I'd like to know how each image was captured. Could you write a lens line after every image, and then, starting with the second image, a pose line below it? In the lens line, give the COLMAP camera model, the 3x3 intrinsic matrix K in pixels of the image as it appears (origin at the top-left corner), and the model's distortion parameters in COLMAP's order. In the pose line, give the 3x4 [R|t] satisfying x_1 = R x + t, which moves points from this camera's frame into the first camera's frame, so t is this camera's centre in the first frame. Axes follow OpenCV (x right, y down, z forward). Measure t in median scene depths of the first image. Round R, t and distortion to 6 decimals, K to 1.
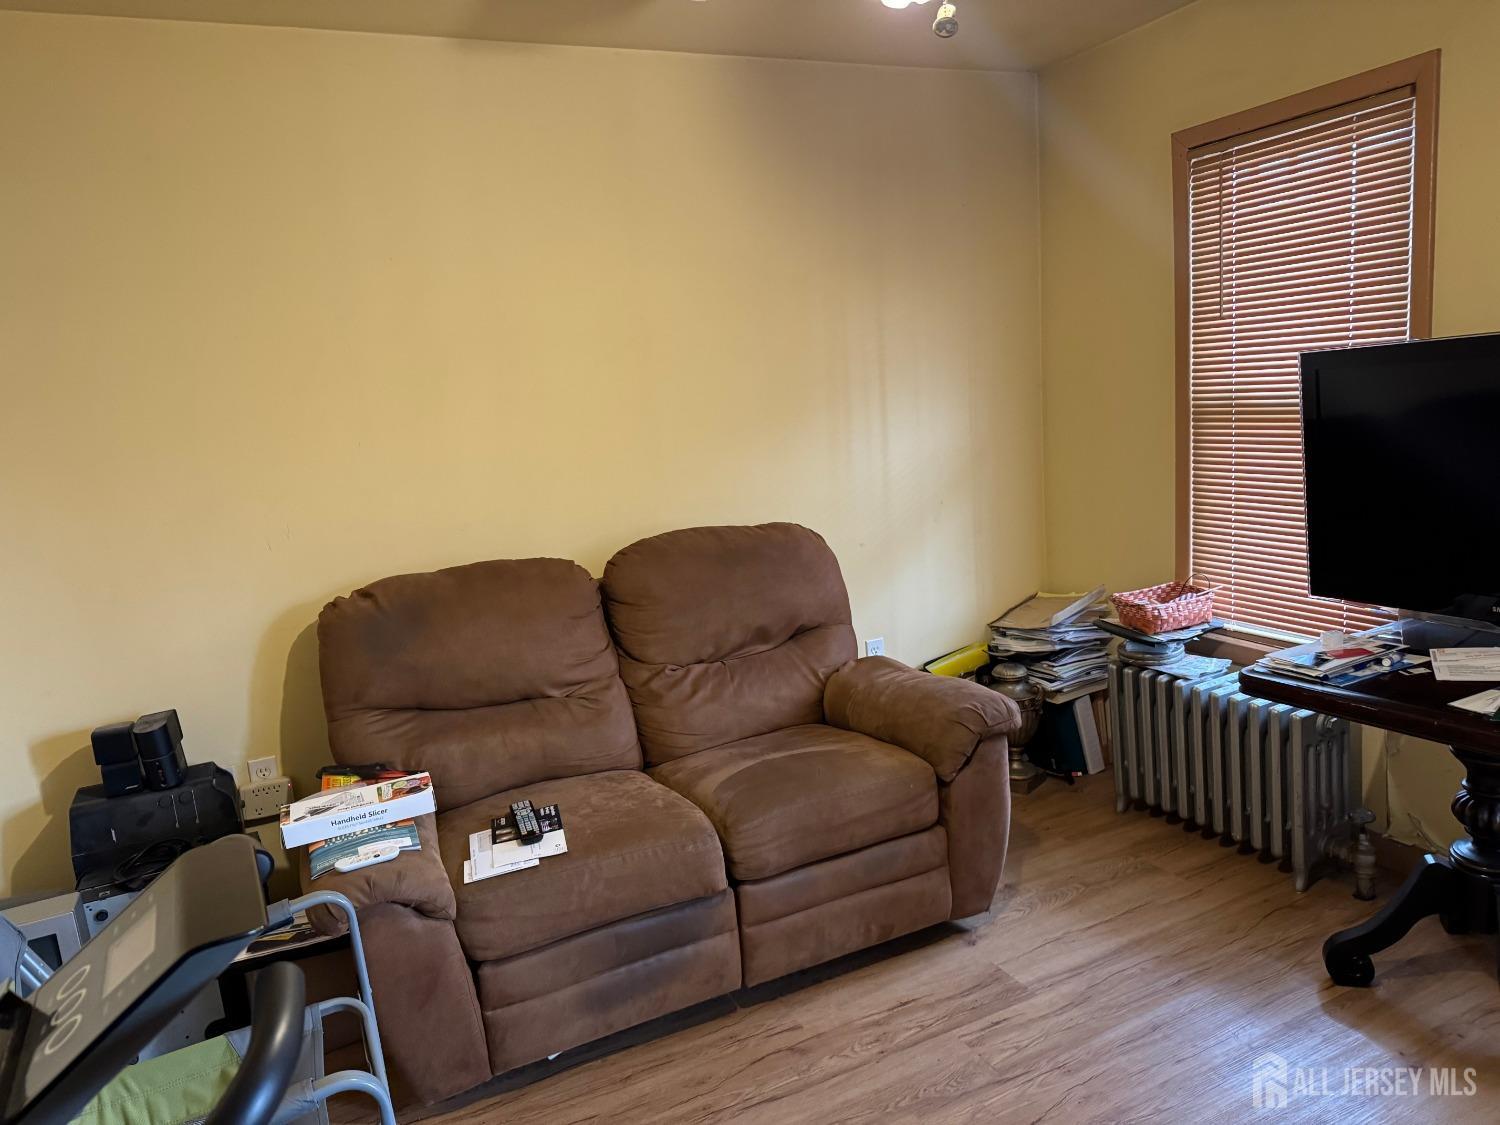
lens RADIAL K [[1068.5, 0, 750.0], [0, 1068.5, 562.5], [0, 0, 1]] dist [0.101047, -0.169093]
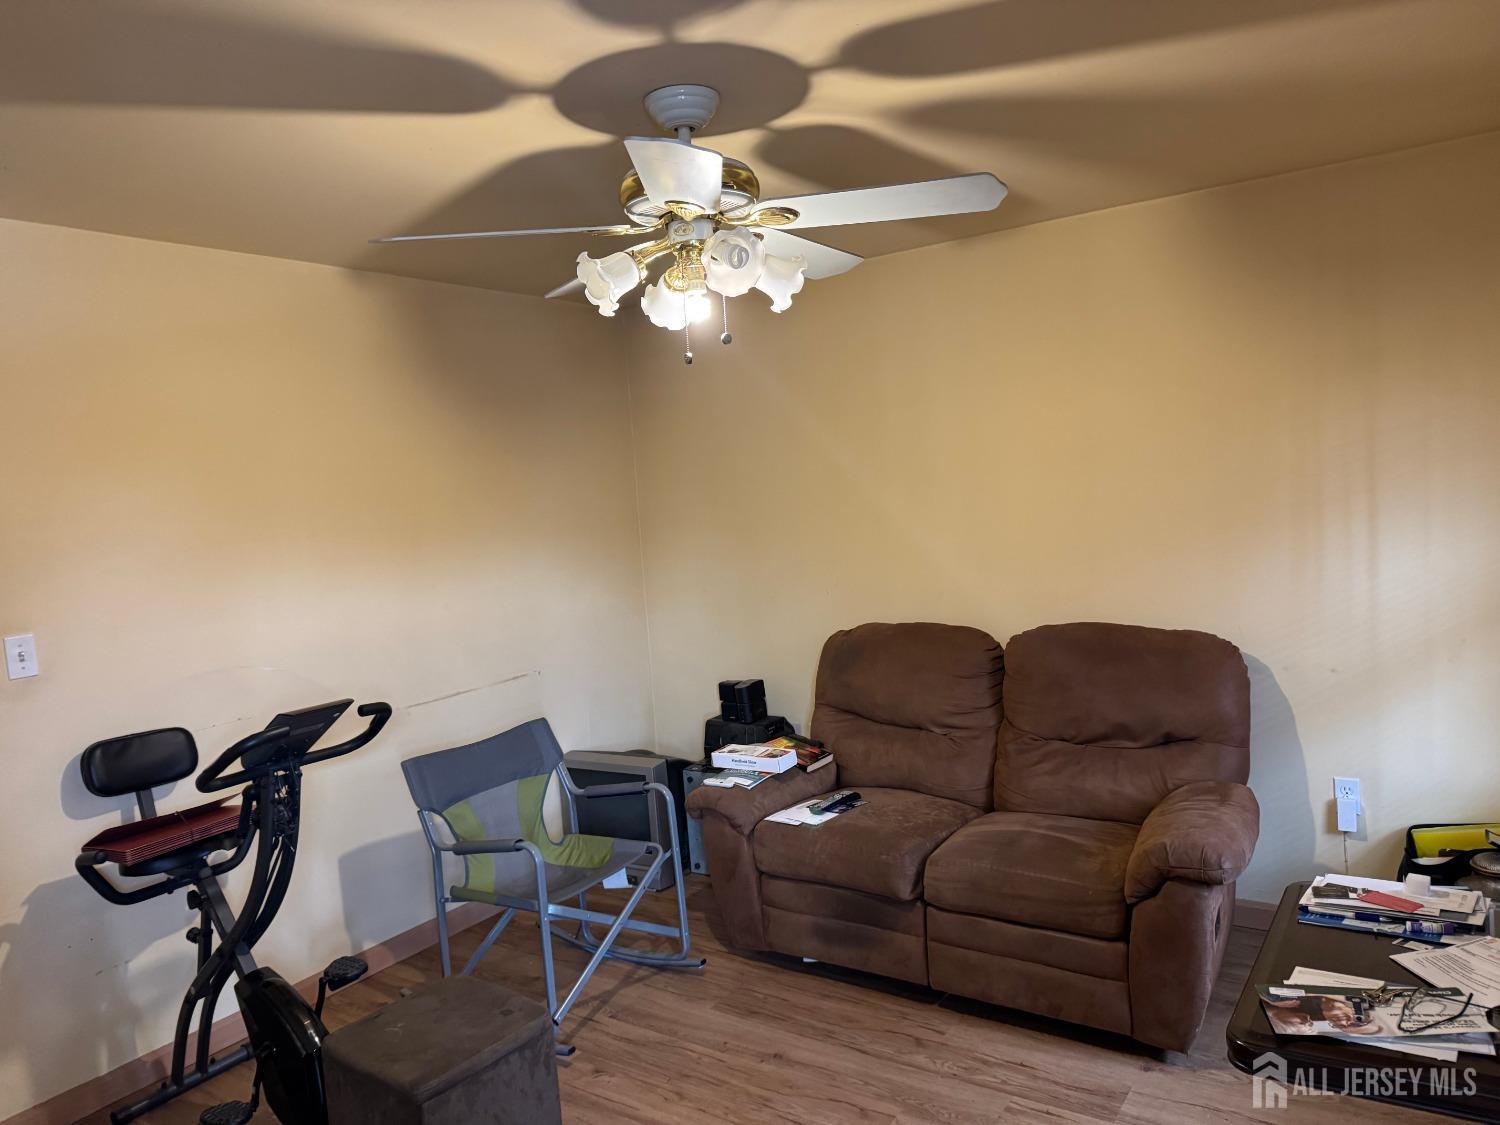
lens RADIAL K [[1068.5, 0, 750.0], [0, 1068.5, 562.5], [0, 0, 1]] dist [0.101047, -0.169093]
pose [[0.504358, 0.116763, -0.855564, 0.880957], [-0.123352, 0.990396, 0.062449, -0.148309], [0.854639, 0.074039, 0.513917, 0.122536]]
